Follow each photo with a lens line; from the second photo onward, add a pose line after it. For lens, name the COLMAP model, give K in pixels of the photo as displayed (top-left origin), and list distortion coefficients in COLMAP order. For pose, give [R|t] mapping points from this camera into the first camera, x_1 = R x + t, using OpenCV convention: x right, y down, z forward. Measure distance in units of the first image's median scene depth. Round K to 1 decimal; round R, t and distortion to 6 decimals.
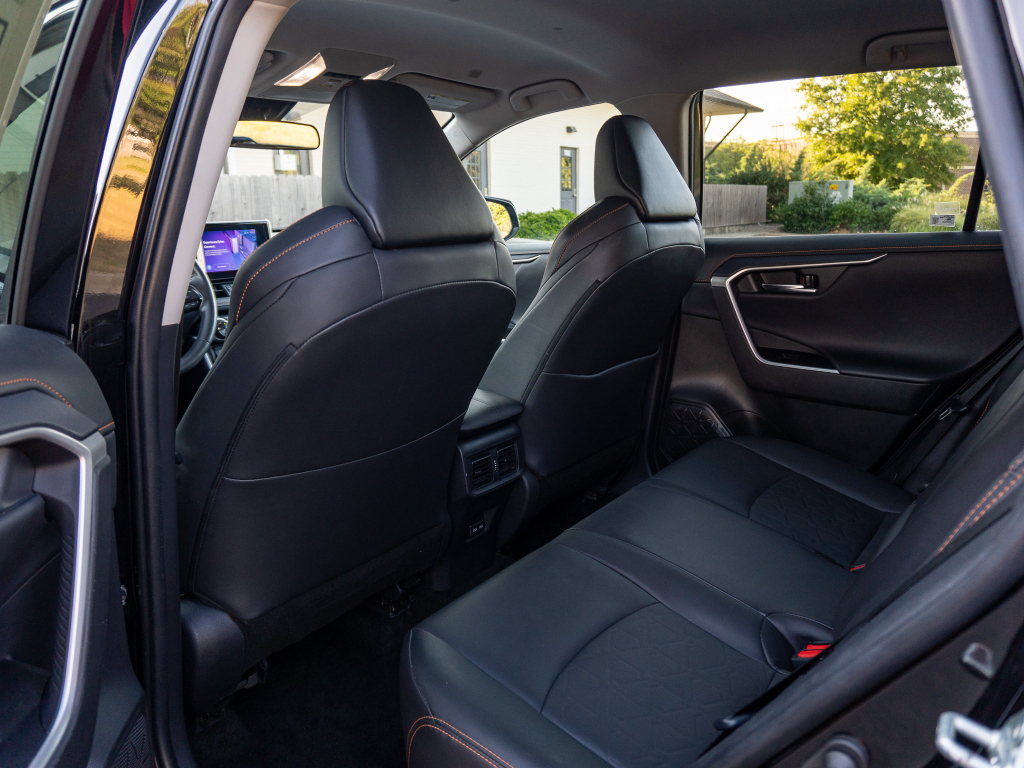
lens RADIAL K [[799.3, 0, 512.0], [0, 799.3, 384.0], [0, 0, 1]] dist [-0.011004, -0.009438]
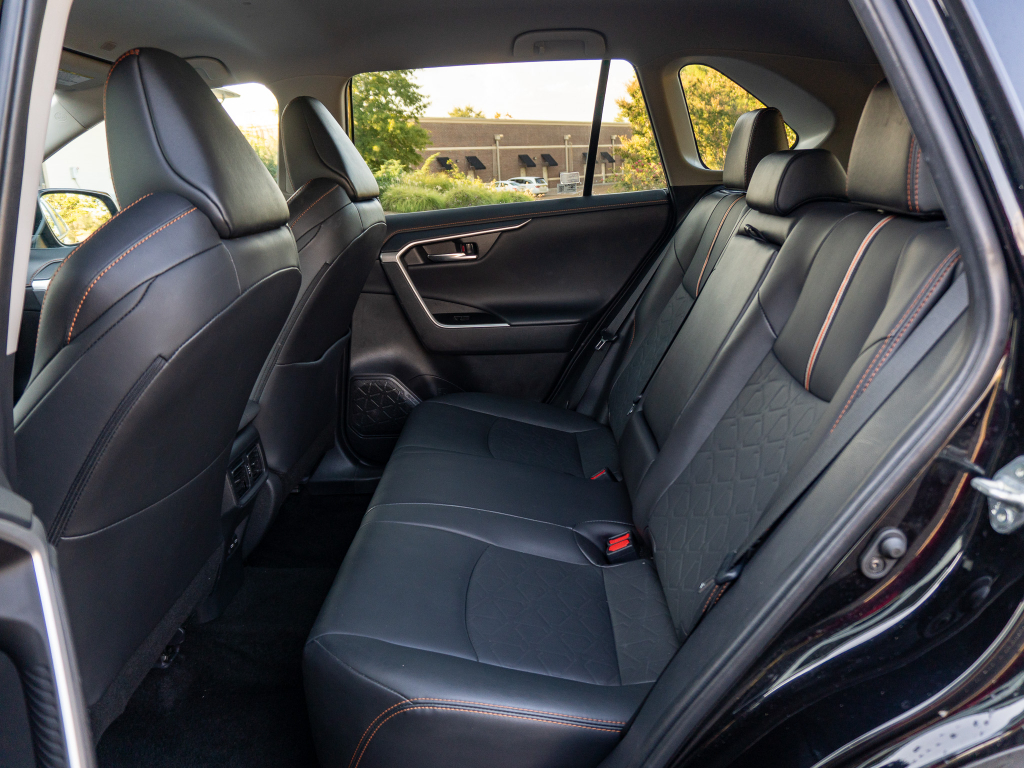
lens RADIAL K [[799.3, 0, 512.0], [0, 799.3, 384.0], [0, 0, 1]] dist [-0.011004, -0.009438]
pose [[0.819204, -0.177589, 0.545314, -0.195018], [0.168969, 0.983381, 0.066415, -0.005873], [-0.548046, 0.037734, 0.835597, 0.034124]]
